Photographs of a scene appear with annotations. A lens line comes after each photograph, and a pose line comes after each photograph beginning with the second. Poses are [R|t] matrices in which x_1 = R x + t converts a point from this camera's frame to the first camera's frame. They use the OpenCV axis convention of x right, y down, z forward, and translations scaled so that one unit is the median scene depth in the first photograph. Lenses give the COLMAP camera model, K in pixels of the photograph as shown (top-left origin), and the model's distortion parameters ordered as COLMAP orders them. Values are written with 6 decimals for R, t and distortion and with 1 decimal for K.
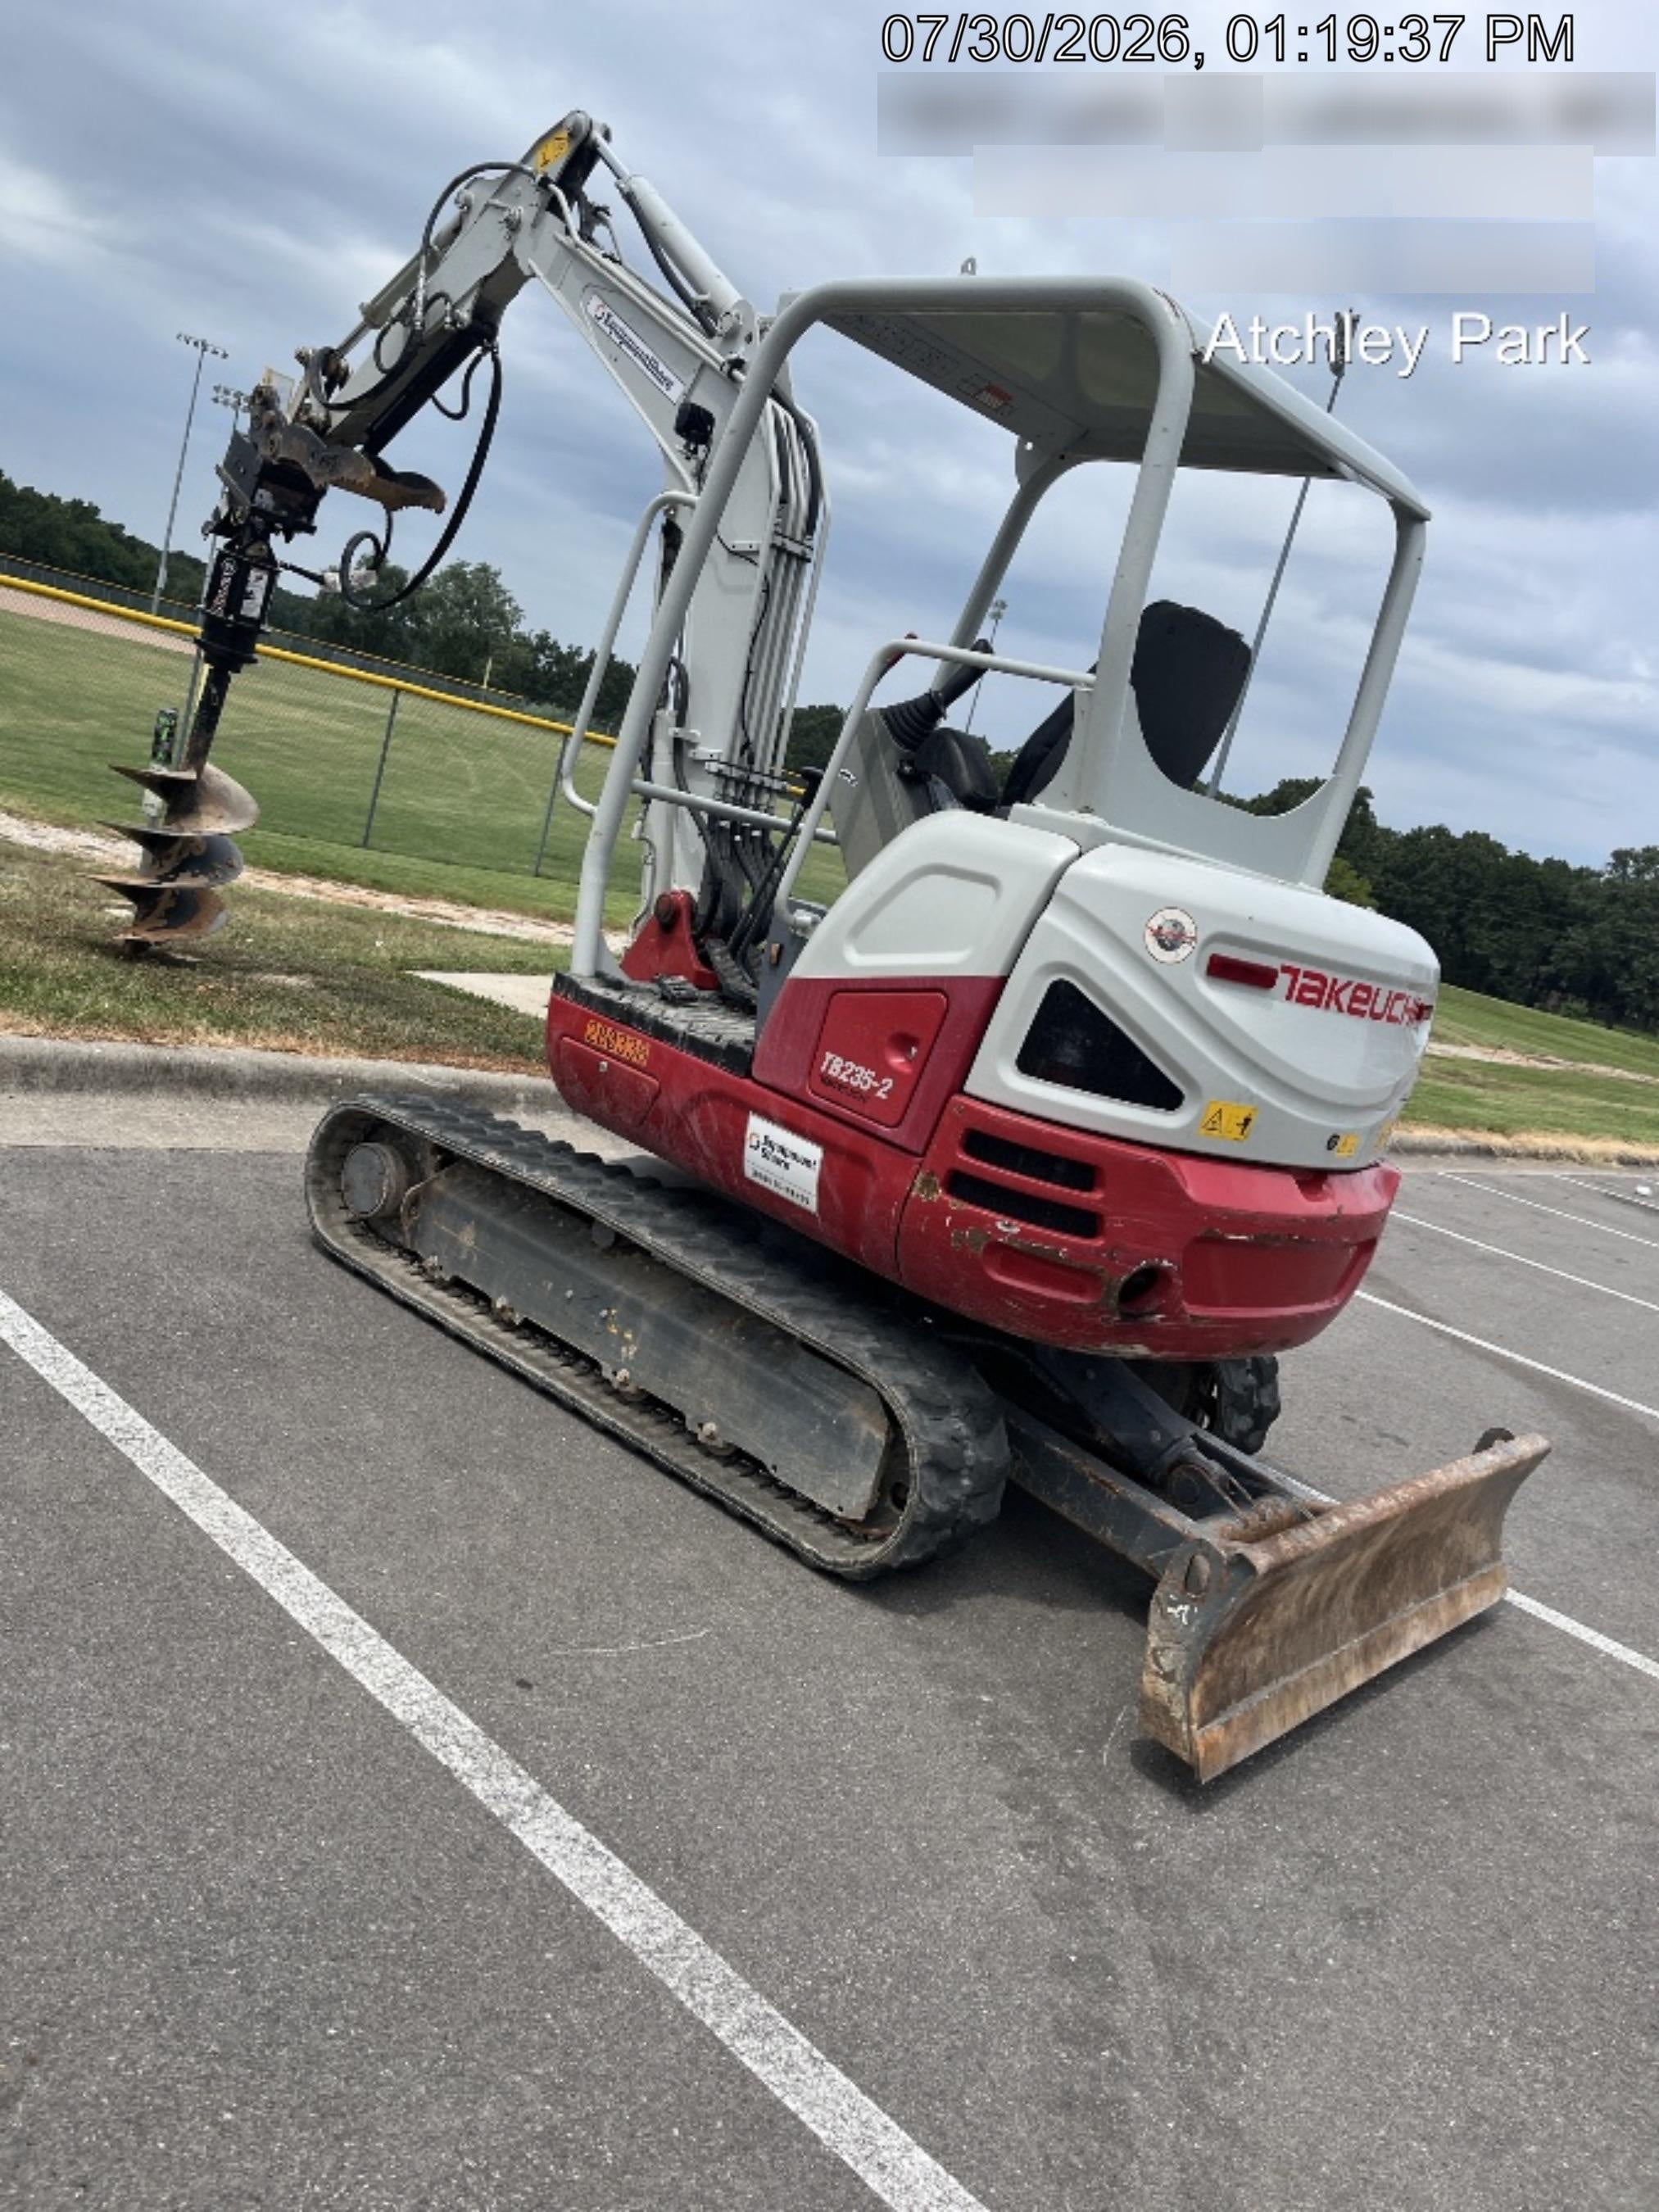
lens RADIAL K [[1715.6, 0, 839.1], [0, 1715.6, 1145.3], [0, 0, 1]] dist [0.064248, -0.001064]
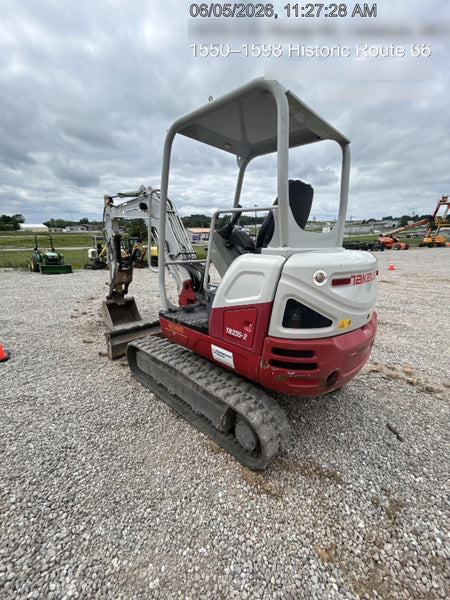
lens RADIAL K [[244.6, 0, 236.1], [0, 244.6, 298.5], [0, 0, 1]] dist [0.000080, -0.000025]
pose [[0.969577, -0.244370, -0.014263, 0.035535], [0.244756, 0.968729, 0.040731, -0.134903], [0.003863, -0.042983, 0.999068, 0.515162]]
